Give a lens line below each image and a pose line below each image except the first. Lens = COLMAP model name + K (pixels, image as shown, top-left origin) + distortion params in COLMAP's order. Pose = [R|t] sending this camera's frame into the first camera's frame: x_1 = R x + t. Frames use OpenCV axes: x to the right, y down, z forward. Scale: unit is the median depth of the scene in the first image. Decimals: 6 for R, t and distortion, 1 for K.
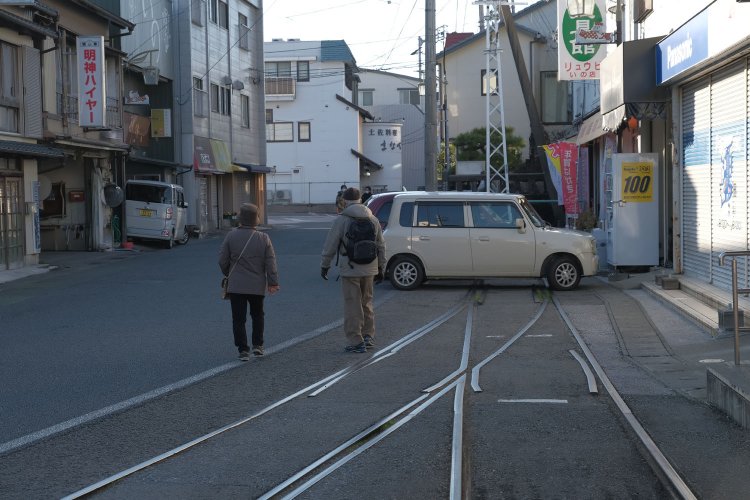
lens RADIAL K [[1370.3, 0, 375.0], [0, 1370.3, 250.0], [0, 0, 1]] dist [0.127494, 0.094256]
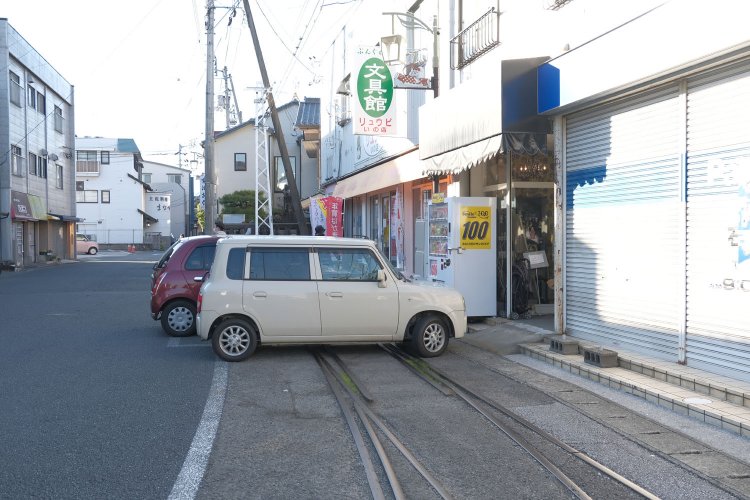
lens RADIAL K [[740.0, 0, 375.0], [0, 740.0, 250.0], [0, 0, 1]] dist [0.004818, 0.007240]
pose [[0.956319, 0.005945, 0.292264, -0.011093], [0.001642, 0.999668, -0.025708, -0.010344], [-0.292320, 0.025065, 0.955992, 0.261392]]
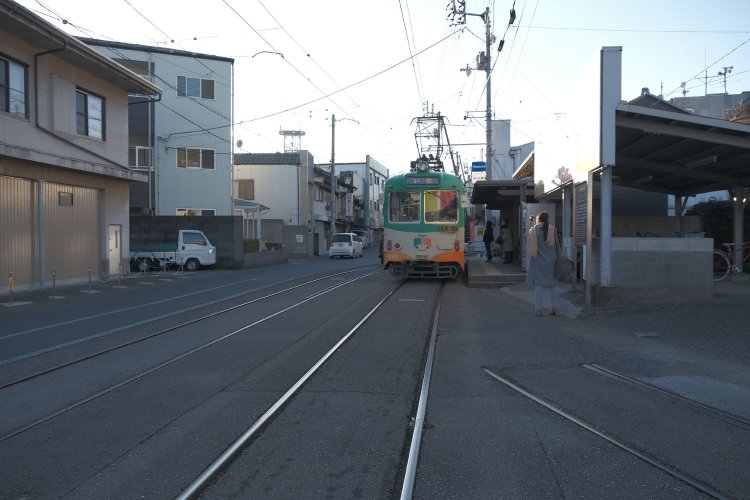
lens RADIAL K [[526.5, 0, 398.6], [0, 526.5, 238.1], [0, 0, 1]] dist [-0.041444, -0.000435]
pose [[0.998712, 0.016185, -0.048096, 0.004644], [-0.018041, 0.999099, -0.038408, 0.018461], [0.047431, 0.039226, 0.998104, -0.325892]]
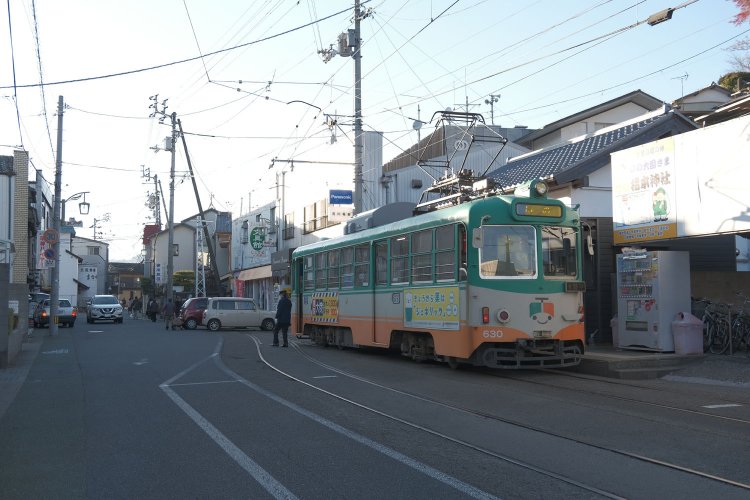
lens RADIAL K [[740.0, 0, 375.0], [0, 740.0, 250.0], [0, 0, 1]] dist [0.004818, 0.007240]
pose [[0.908861, 0.036027, 0.415541, -0.144691], [0.011835, 0.993634, -0.112032, 0.016948], [-0.416931, 0.106740, 0.902649, -0.246783]]
